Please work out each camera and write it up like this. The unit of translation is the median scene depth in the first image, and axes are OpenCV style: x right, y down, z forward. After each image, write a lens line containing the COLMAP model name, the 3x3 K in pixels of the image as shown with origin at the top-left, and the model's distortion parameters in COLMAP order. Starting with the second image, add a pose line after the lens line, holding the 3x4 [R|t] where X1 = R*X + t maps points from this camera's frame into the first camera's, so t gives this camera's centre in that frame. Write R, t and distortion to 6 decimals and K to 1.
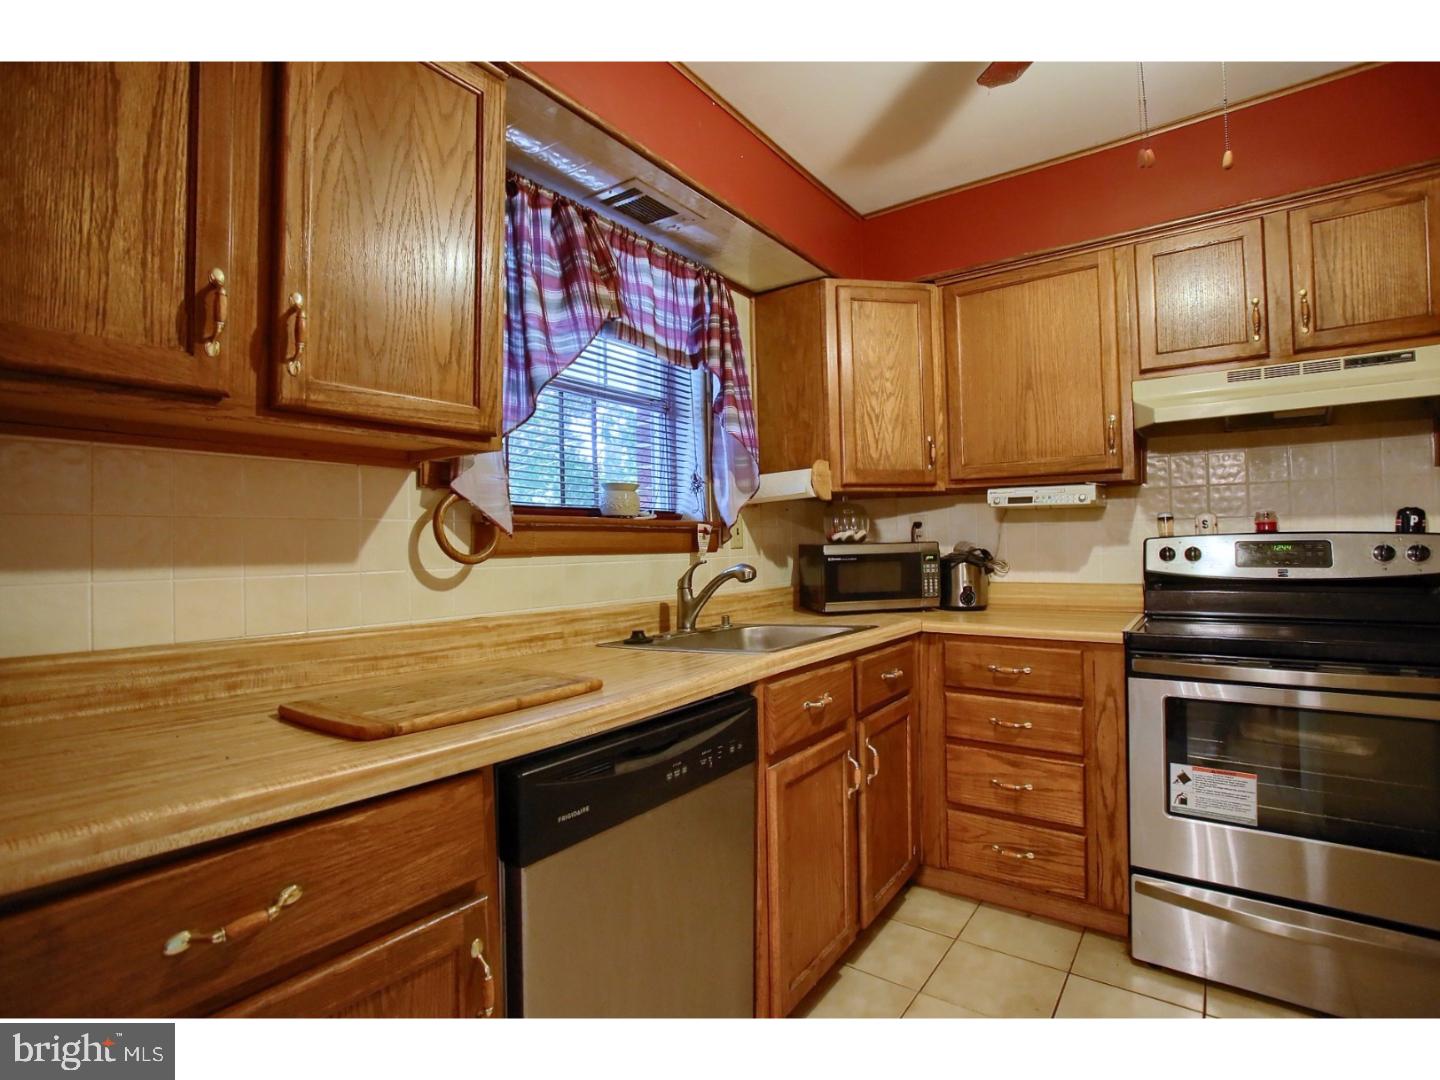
lens RADIAL K [[712.3, 0, 706.7], [0, 712.3, 524.5], [0, 0, 1]] dist [-0.064413, 0.020229]
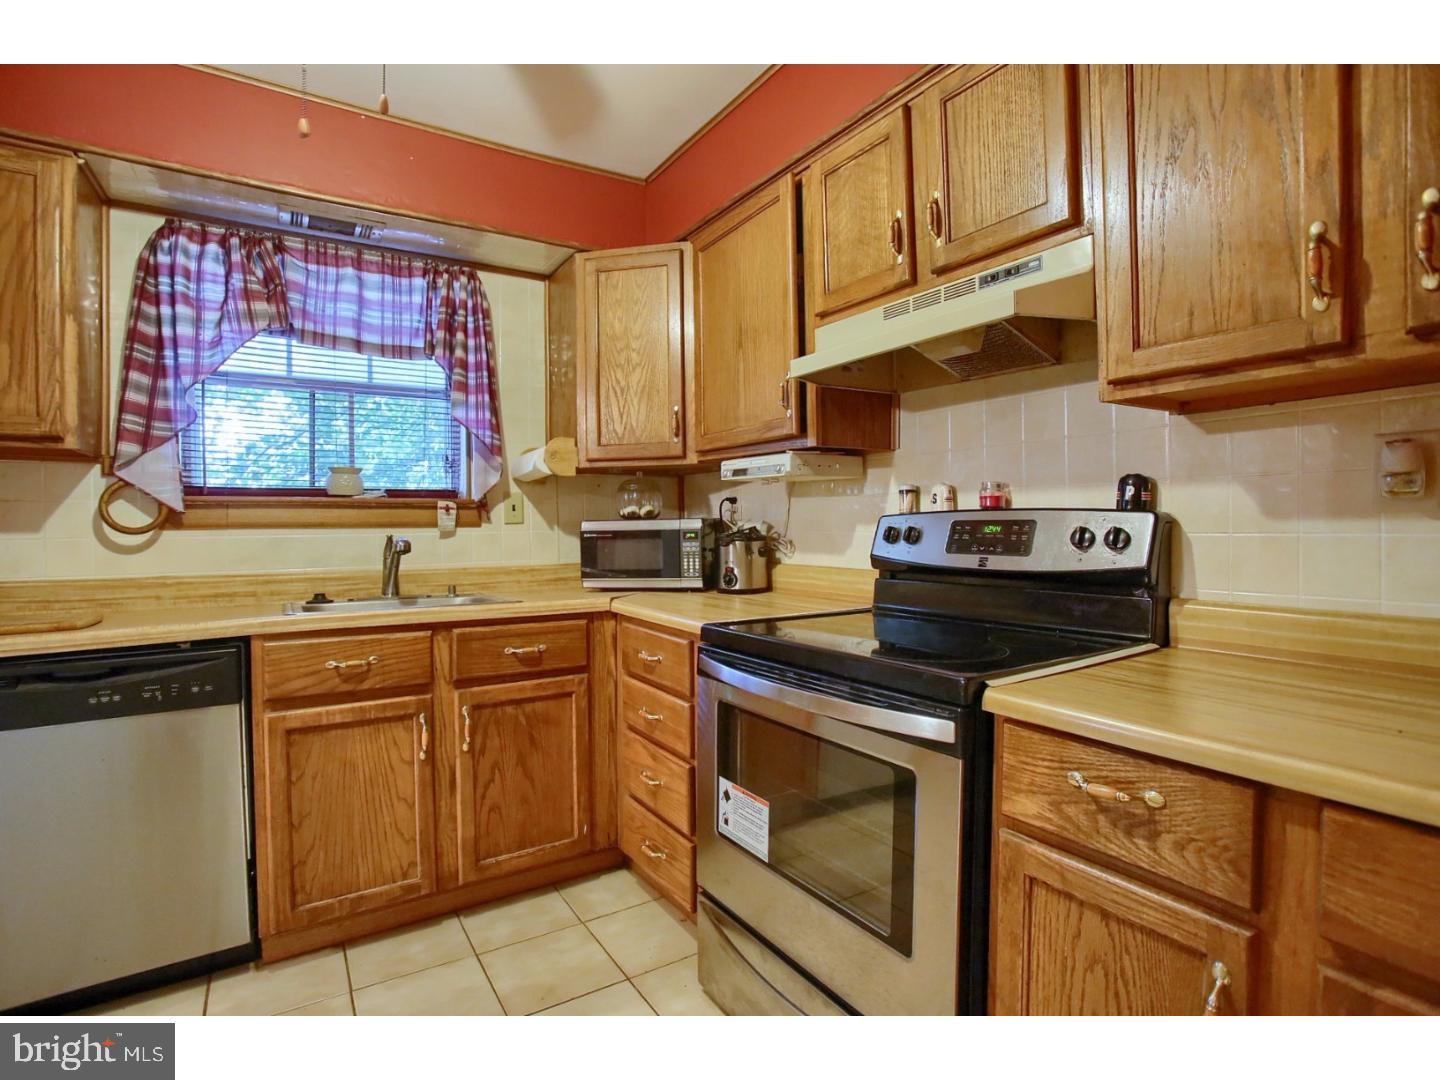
lens RADIAL K [[712.3, 0, 696.8], [0, 712.3, 528.7], [0, 0, 1]] dist [-0.064413, 0.020229]
pose [[0.927819, 0.009922, -0.372900, 0.823579], [0.005861, 0.999135, 0.041167, -0.001363], [0.372986, -0.040381, 0.926958, 0.152509]]
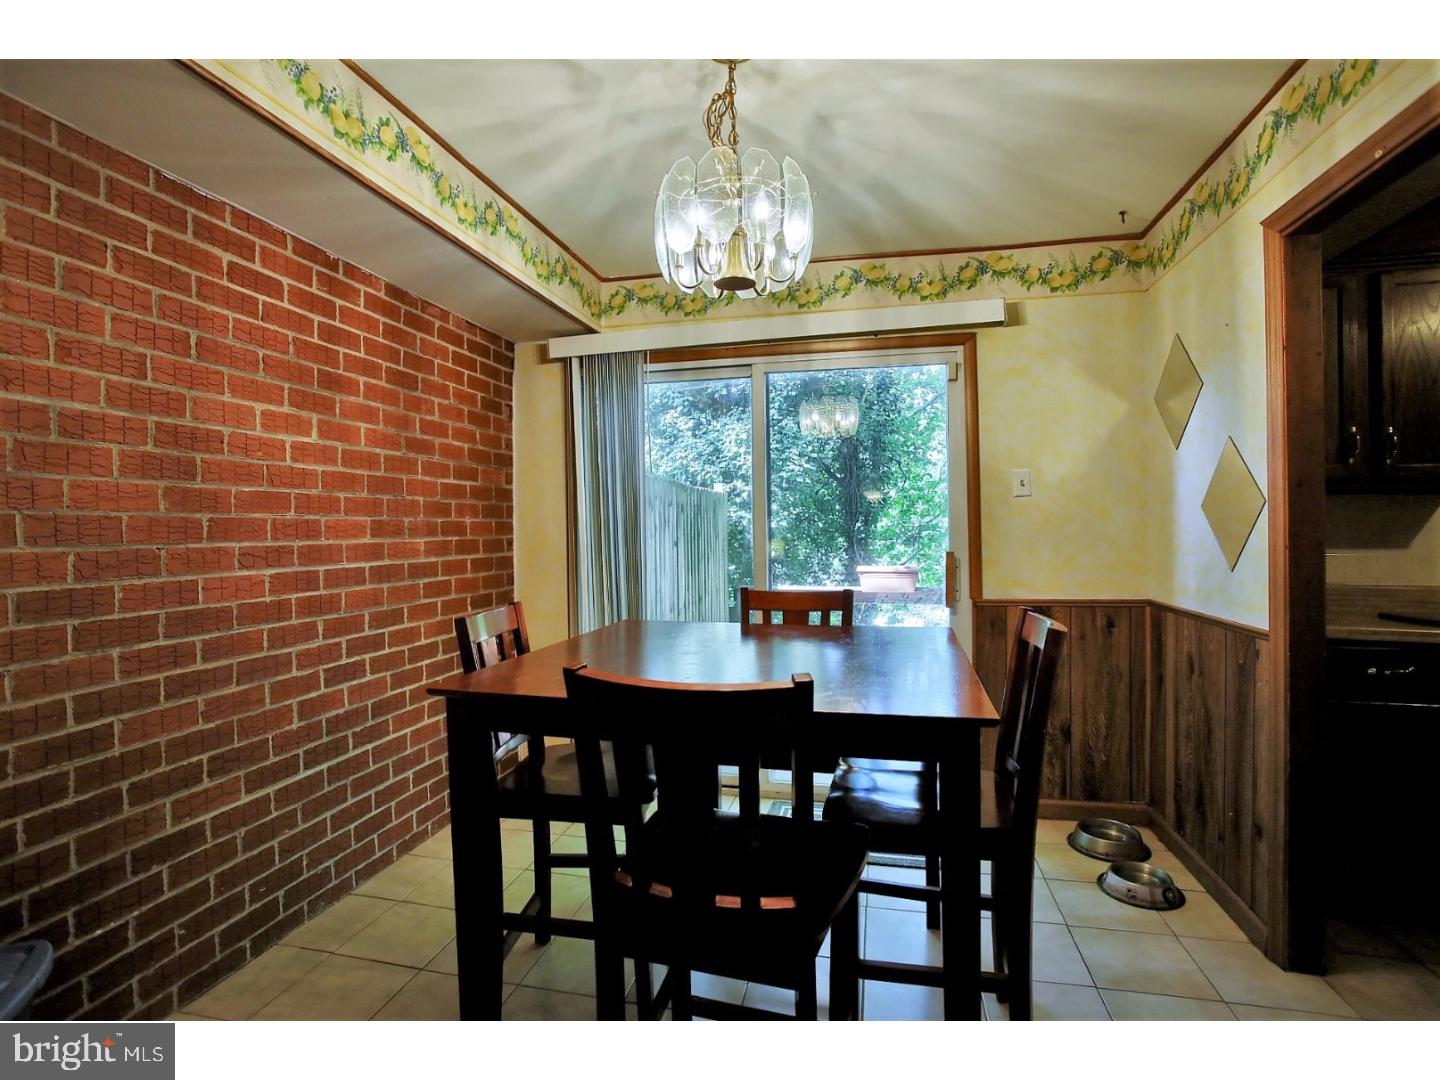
lens RADIAL K [[712.3, 0, 715.1], [0, 712.3, 535.7], [0, 0, 1]] dist [-0.064413, 0.020229]
pose [[0.399830, 0.019336, -0.916385, 0.270030], [0.028803, 0.999019, 0.033646, -0.061453], [0.916137, -0.039847, 0.398881, -0.915899]]
